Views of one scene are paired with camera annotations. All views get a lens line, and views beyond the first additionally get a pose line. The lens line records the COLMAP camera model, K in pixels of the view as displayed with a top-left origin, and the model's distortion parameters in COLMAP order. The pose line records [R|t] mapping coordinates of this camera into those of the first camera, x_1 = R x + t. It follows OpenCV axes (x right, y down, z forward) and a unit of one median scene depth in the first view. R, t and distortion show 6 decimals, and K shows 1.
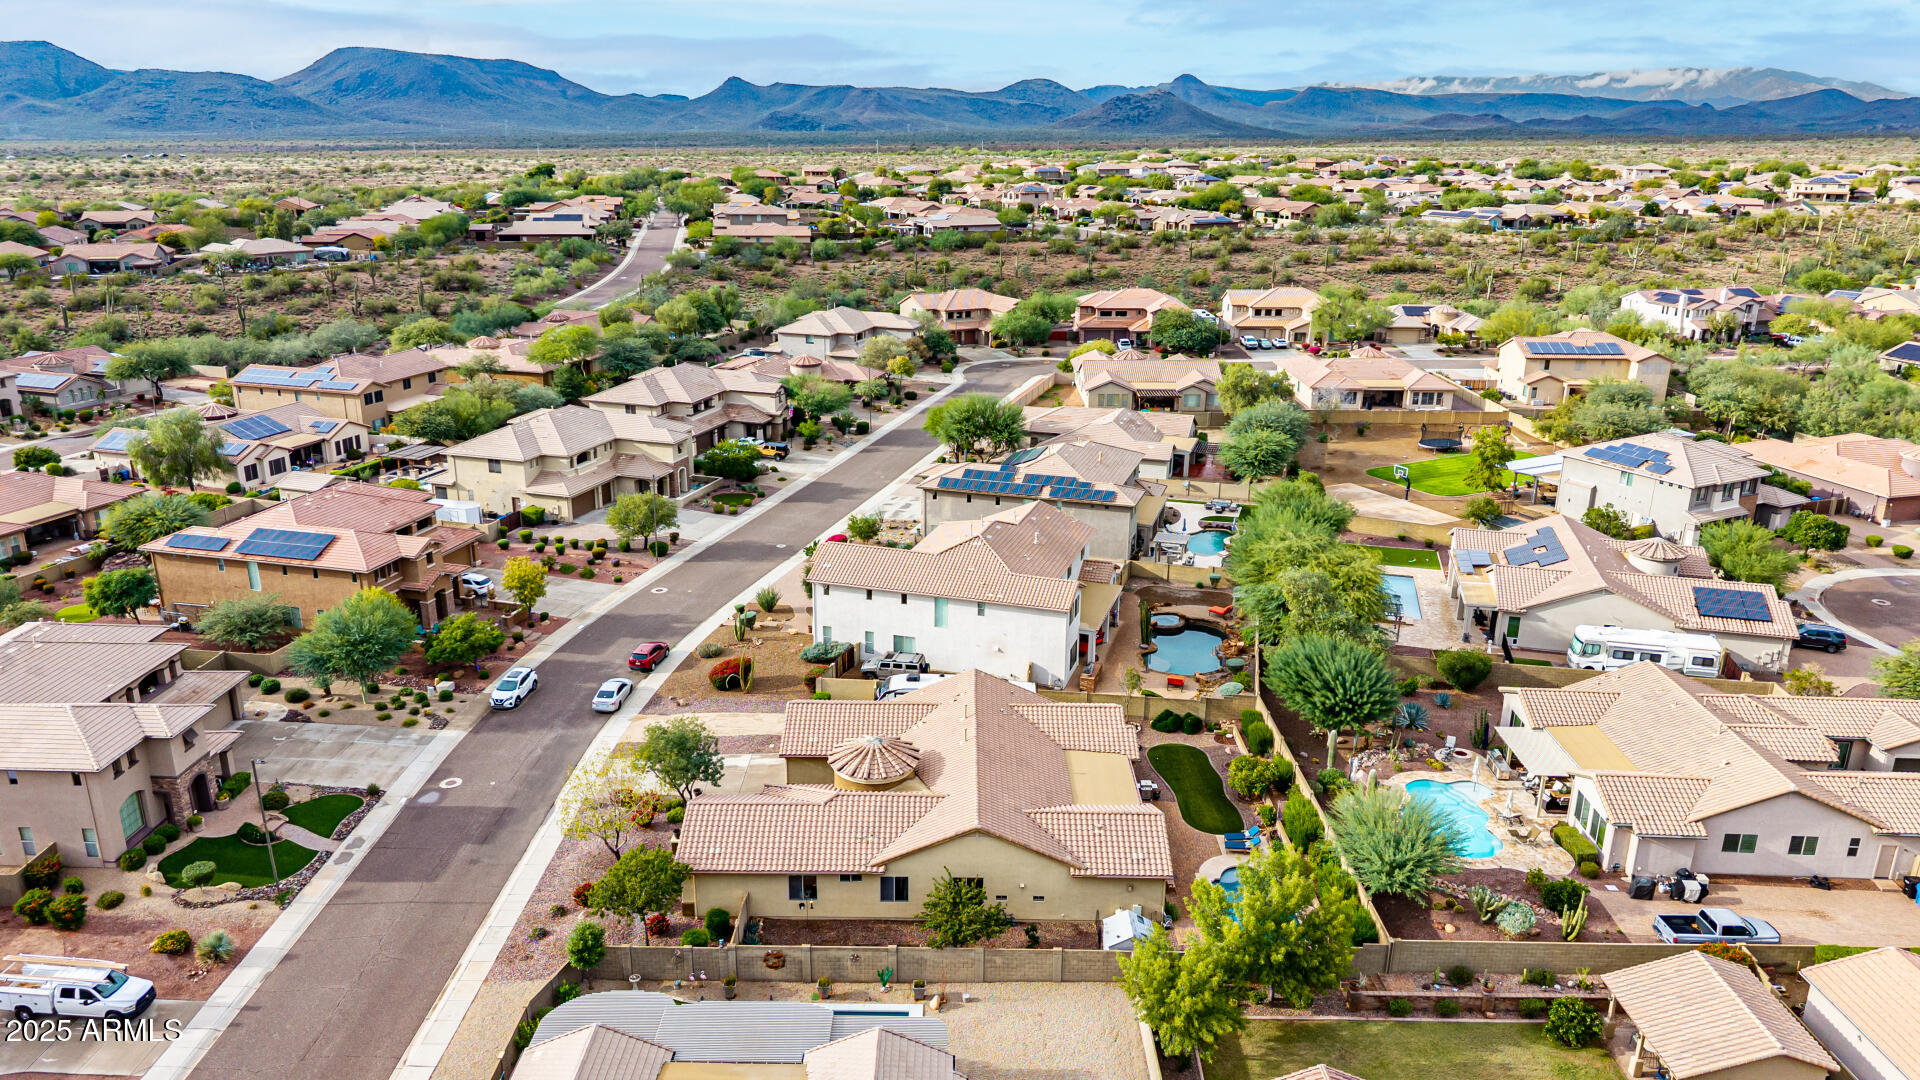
lens RADIAL K [[1273.7, 0, 960.0], [0, 1273.7, 540.0], [0, 0, 1]] dist [0.024087, 0.221836]
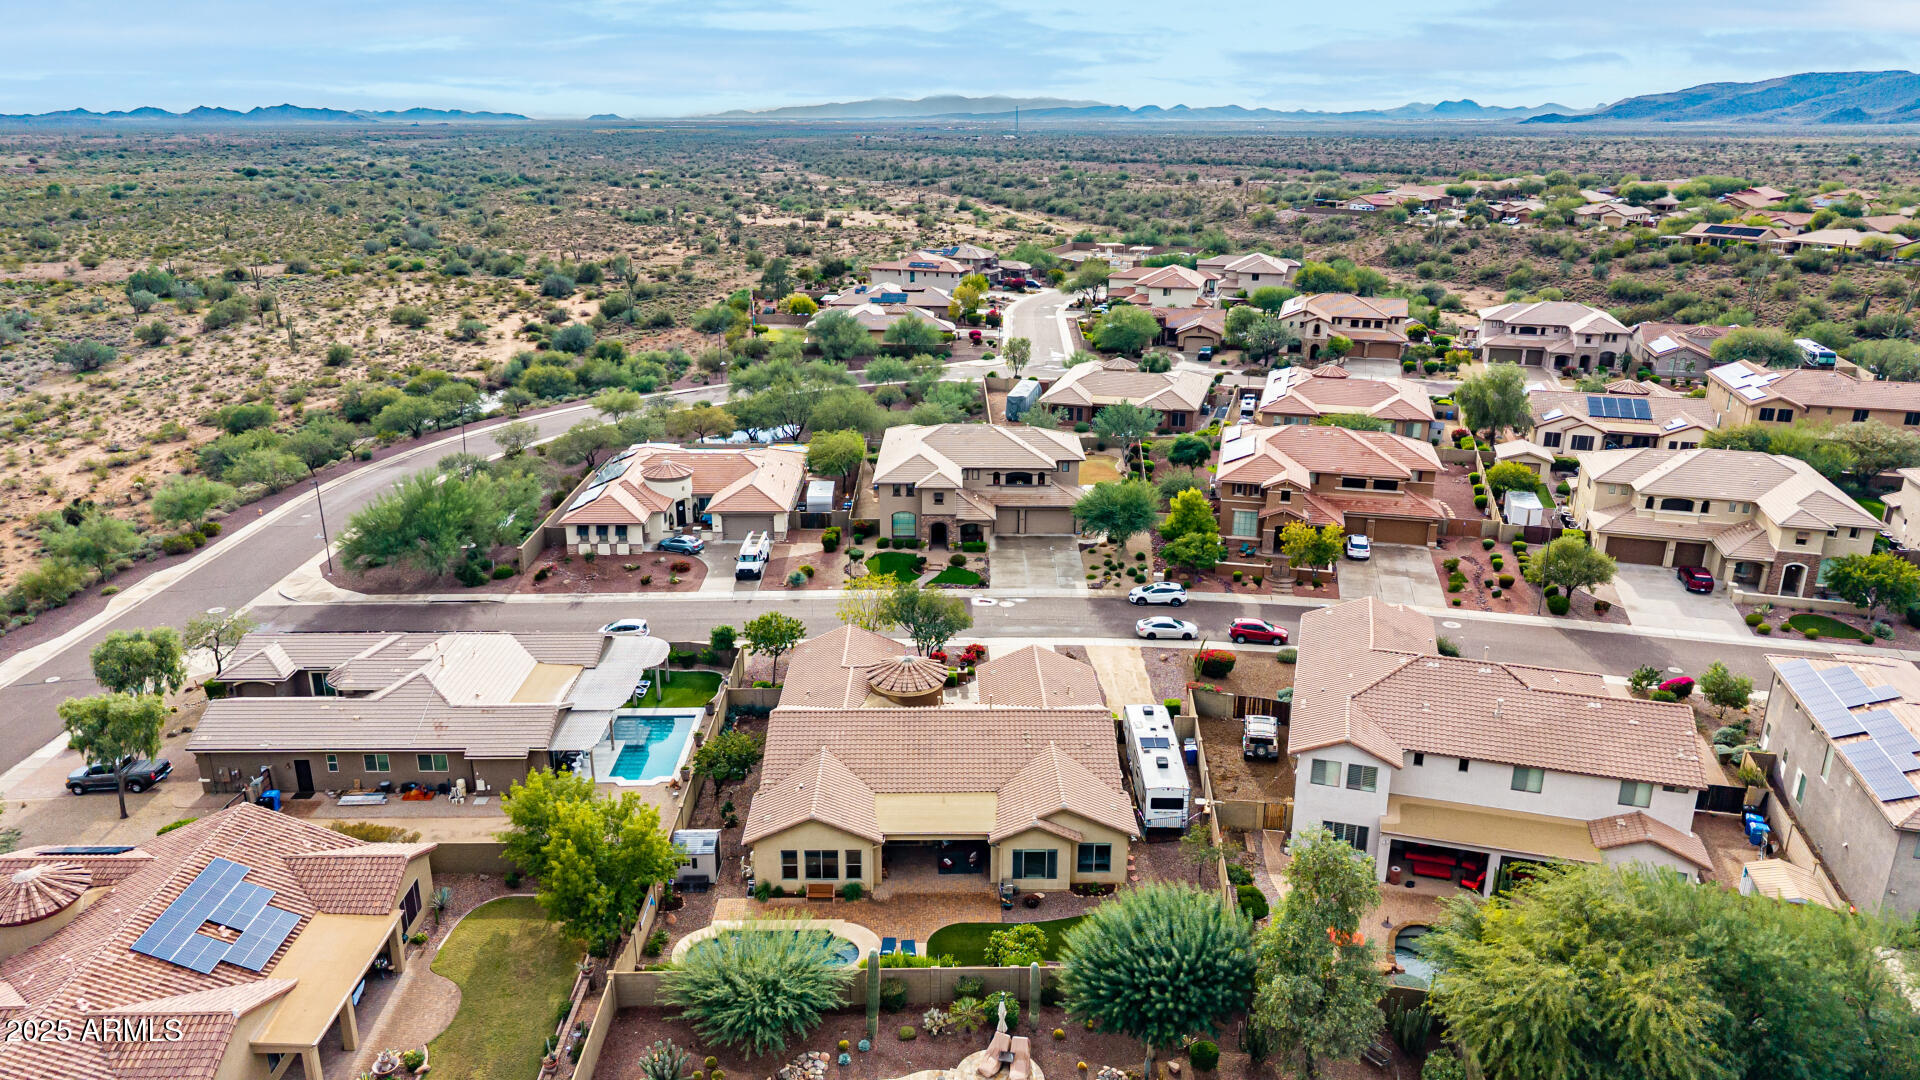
lens RADIAL K [[1307.6, 0, 961.4], [0, 1307.6, 526.1], [0, 0, 1]] dist [0.037906, -0.032858]
pose [[0.025388, 0.268160, -0.963040, 0.772979], [-0.326050, 0.912892, 0.245601, -0.170605], [0.945012, 0.307764, 0.110610, 0.765724]]
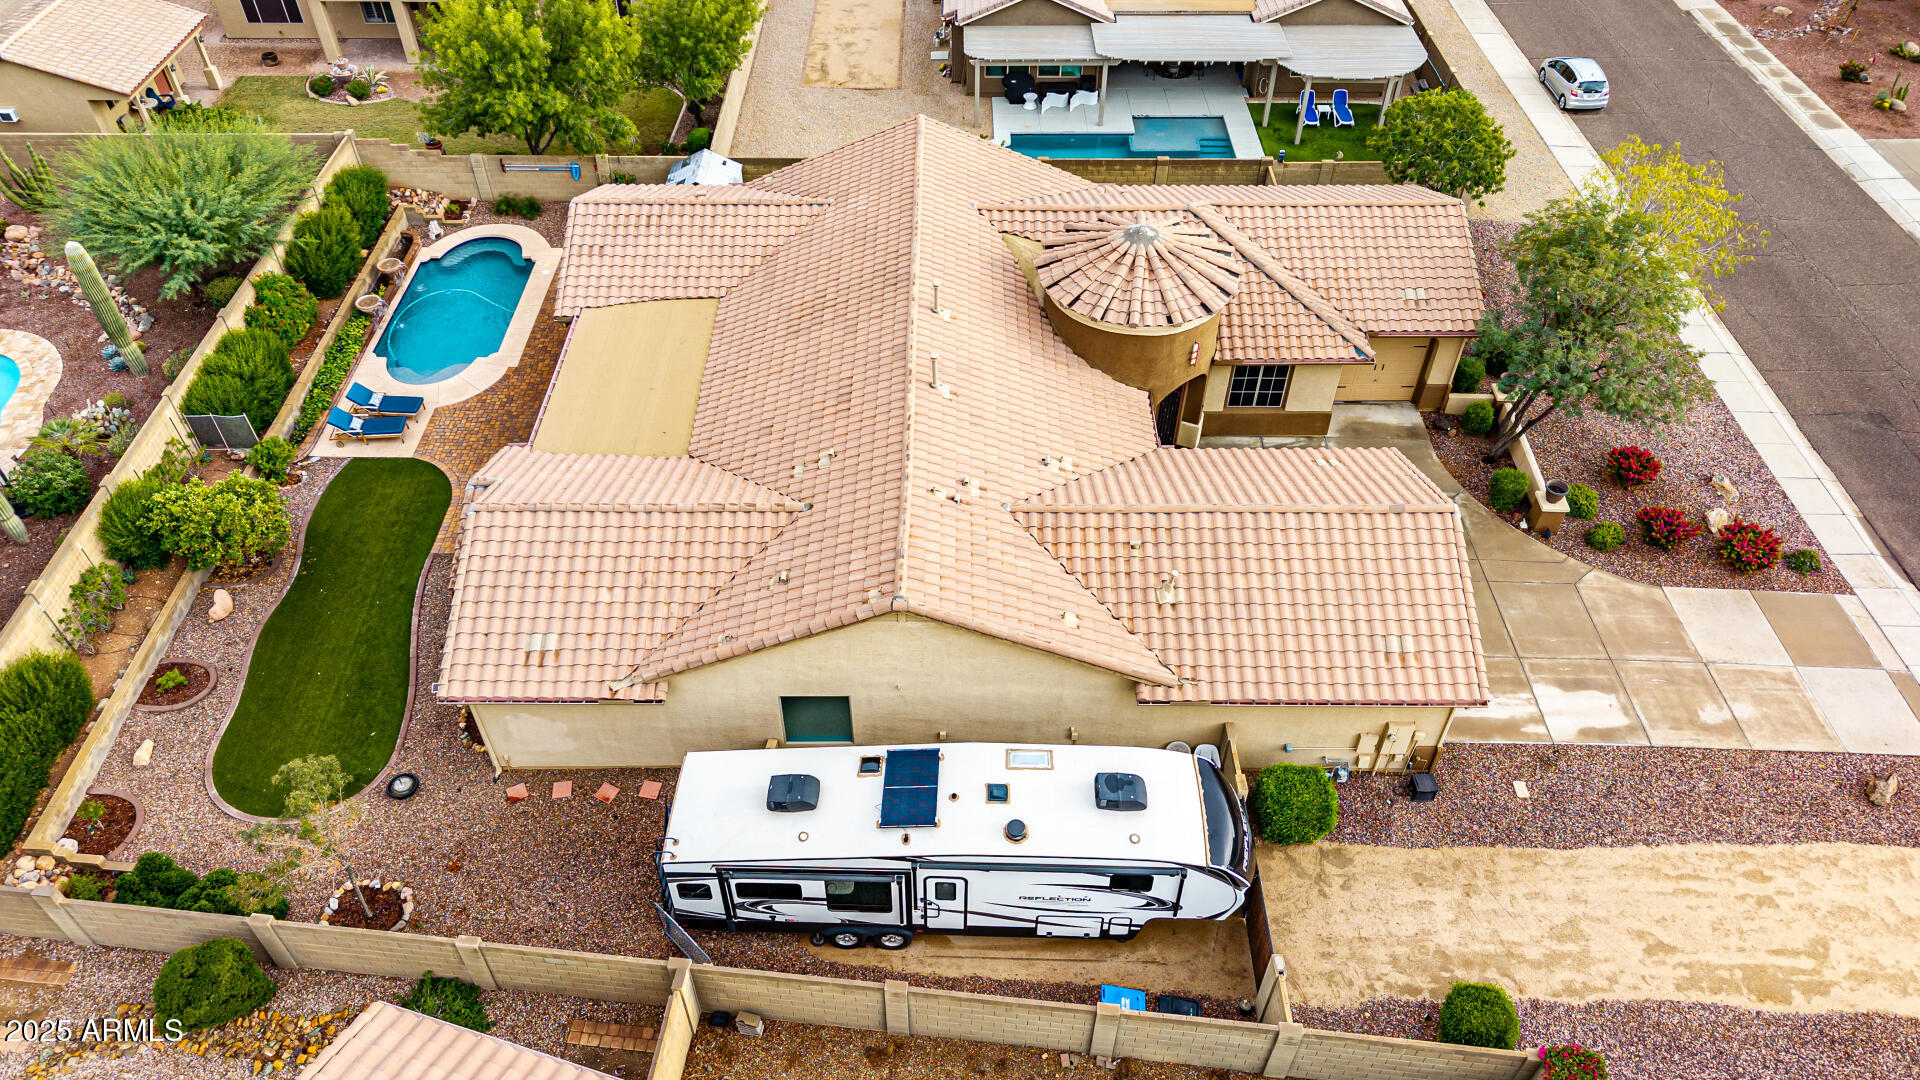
lens RADIAL K [[1307.6, 0, 961.4], [0, 1307.6, 526.1], [0, 0, 1]] dist [0.037906, -0.032858]
pose [[-0.999061, -0.031470, -0.029763, -0.016847], [-0.041049, 0.468529, 0.882494, -0.135294], [-0.013827, 0.882888, -0.469381, 1.104707]]
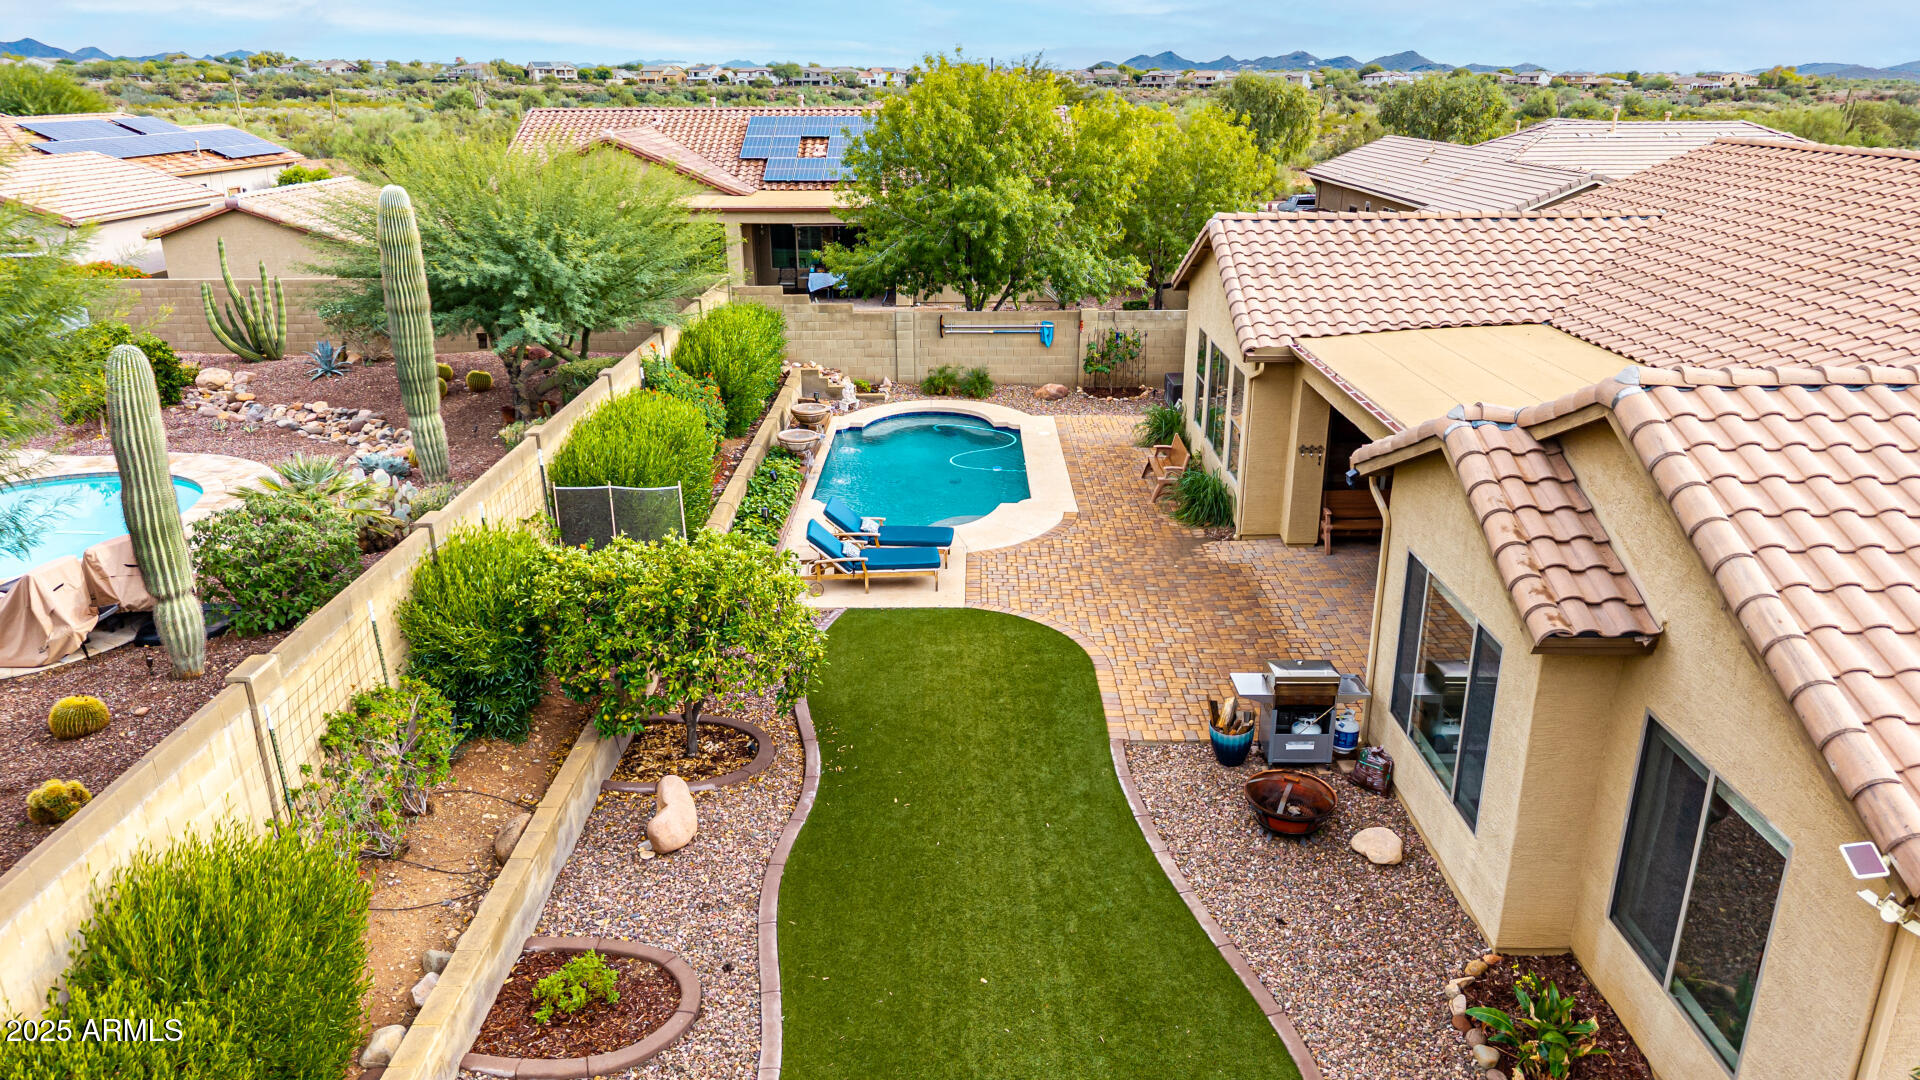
lens RADIAL K [[1297.8, 0, 960.0], [0, 1297.8, 540.0], [0, 0, 1]] dist [0.020837, -0.007078]
pose [[-0.999183, -0.039842, -0.006761, 0.143372], [-0.035605, 0.788779, 0.613645, 0.090654], [-0.019116, 0.613384, -0.789553, 1.047089]]
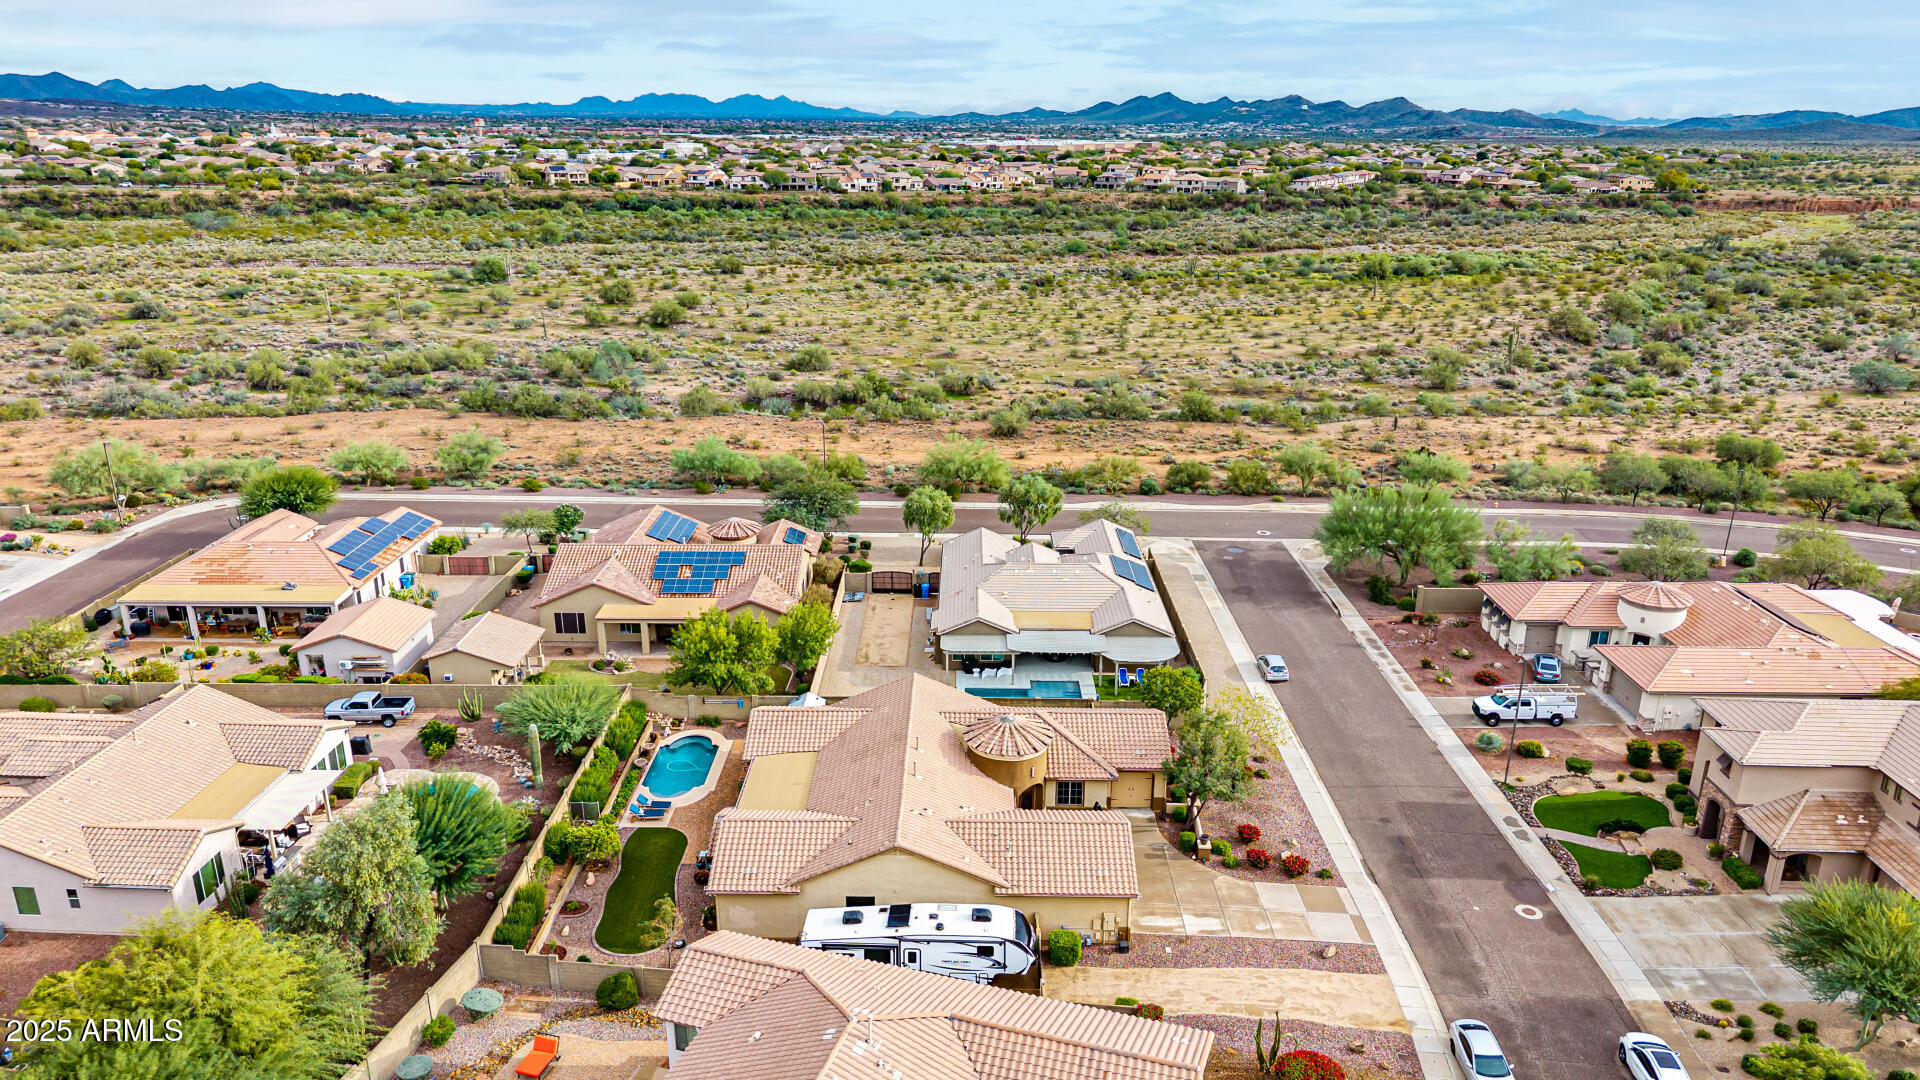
lens RADIAL K [[1297.8, 0, 960.0], [0, 1297.8, 540.0], [0, 0, 1]] dist [0.020837, -0.007078]
pose [[-0.998964, -0.045503, -0.000433, -0.038628], [-0.036685, 0.799665, 0.599324, -0.435408], [-0.026924, 0.598719, -0.800506, 1.451013]]
